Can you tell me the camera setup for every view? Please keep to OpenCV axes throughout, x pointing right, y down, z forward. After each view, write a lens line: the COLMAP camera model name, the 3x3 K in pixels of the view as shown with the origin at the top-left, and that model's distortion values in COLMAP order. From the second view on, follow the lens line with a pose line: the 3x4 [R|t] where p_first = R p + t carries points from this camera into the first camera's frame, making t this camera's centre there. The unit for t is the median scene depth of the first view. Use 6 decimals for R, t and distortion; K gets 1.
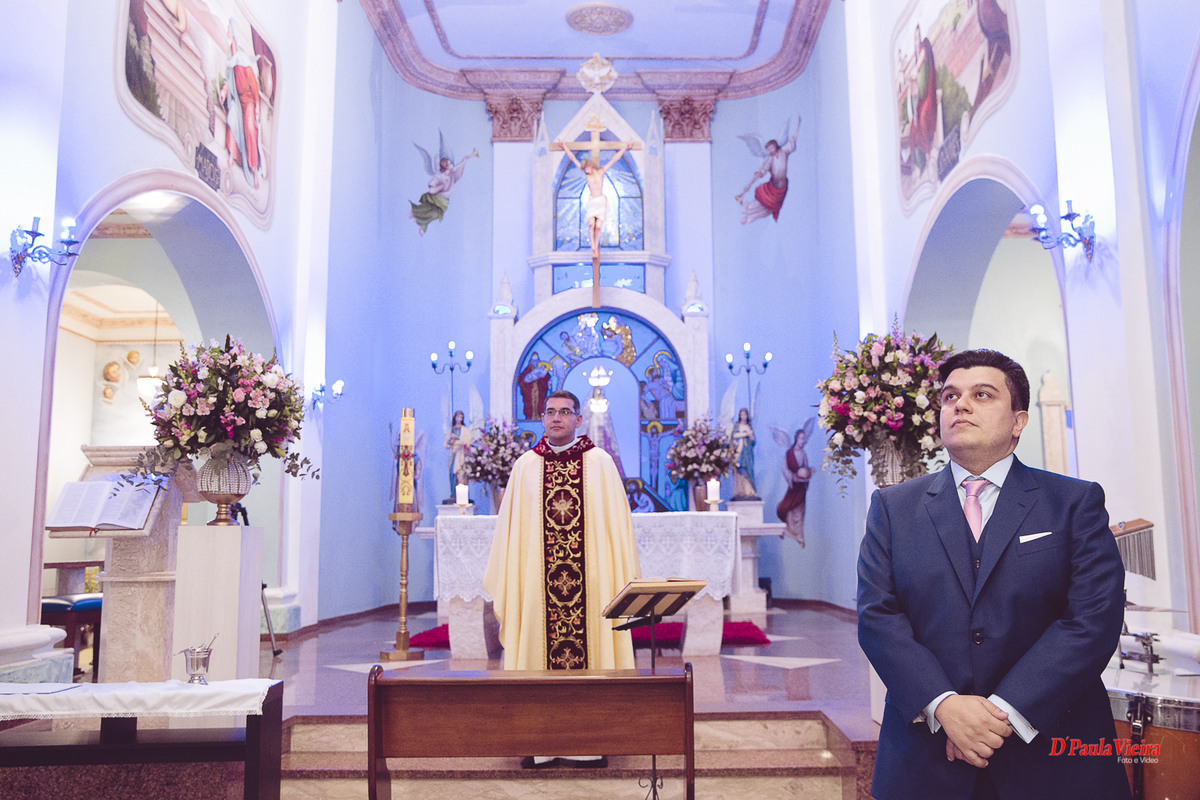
lens RADIAL K [[1044.2, 0, 601.7], [0, 1044.2, 400.0], [0, 0, 1]] dist [-0.058195, -0.001517]
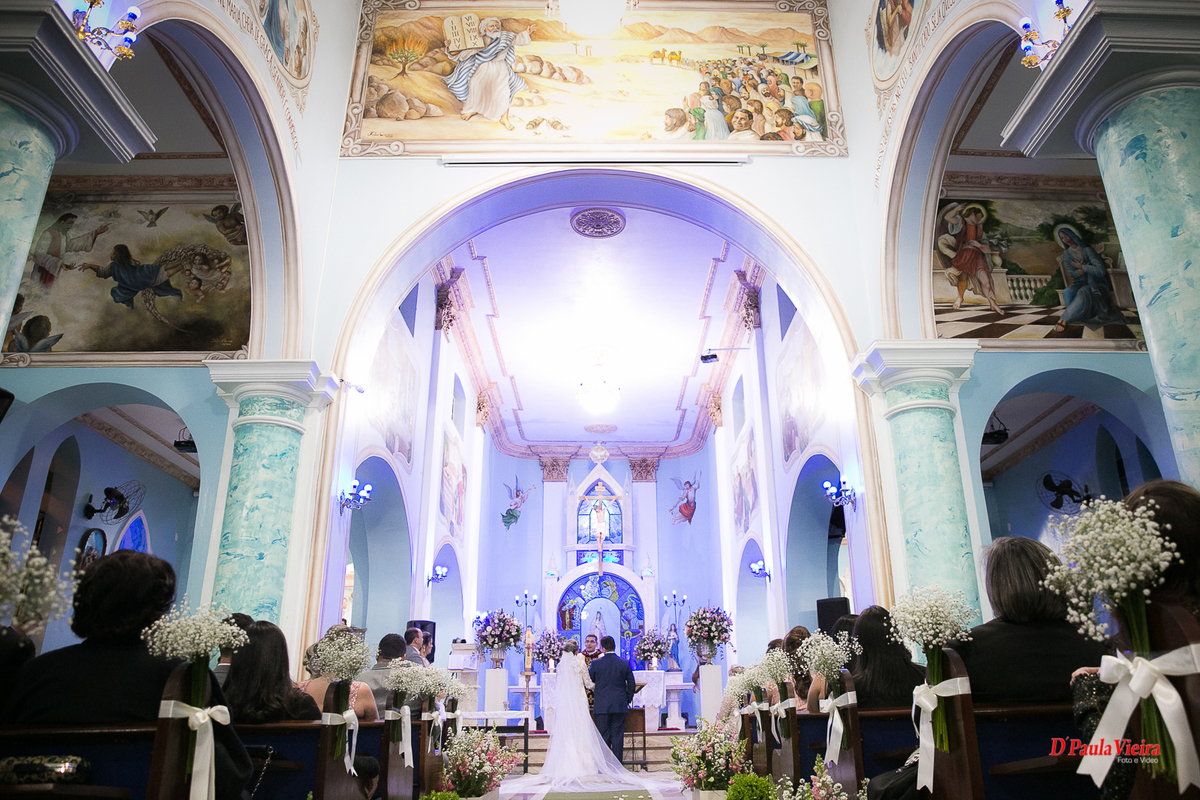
lens RADIAL K [[864.6, 0, 626.6], [0, 864.6, 425.0], [0, 0, 1]] dist [-0.003382, 0.000395]
pose [[0.998249, 0.010431, 0.058227, -0.051314], [0.001615, 0.979157, -0.203098, -0.028305], [-0.059132, 0.202837, 0.977426, -0.676924]]
